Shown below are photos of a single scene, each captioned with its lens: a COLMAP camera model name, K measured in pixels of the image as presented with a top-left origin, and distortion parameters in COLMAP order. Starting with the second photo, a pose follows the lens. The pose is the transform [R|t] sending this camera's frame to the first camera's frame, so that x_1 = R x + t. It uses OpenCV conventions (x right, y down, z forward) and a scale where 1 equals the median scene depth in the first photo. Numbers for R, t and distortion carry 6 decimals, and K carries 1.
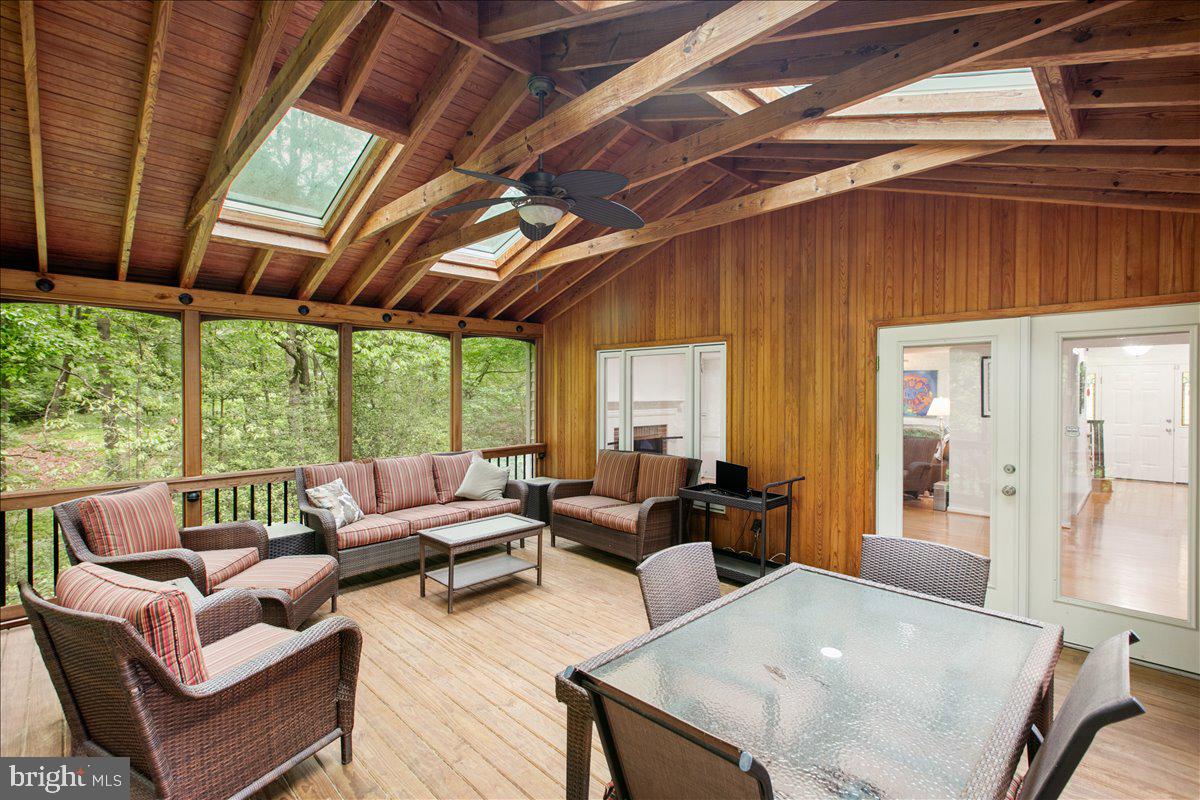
lens RADIAL K [[551.2, 0, 597.5], [0, 551.2, 395.3], [0, 0, 1]] dist [0.004219, -0.001640]
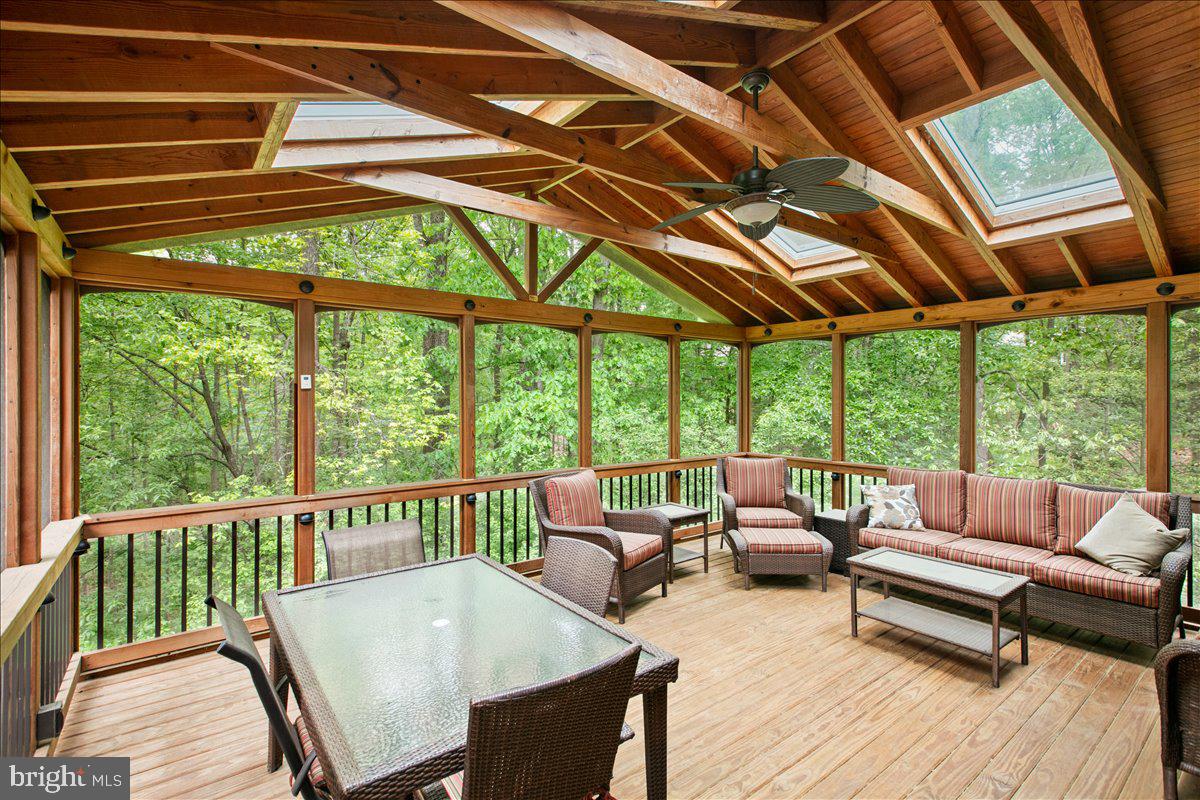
lens RADIAL K [[551.2, 0, 598.4], [0, 551.2, 396.1], [0, 0, 1]] dist [0.004219, -0.001640]
pose [[-0.127978, 0.004340, -0.991768, 0.631808], [-0.008607, 0.999948, 0.005486, -0.008320], [0.991740, 0.009238, -0.127934, 0.616197]]
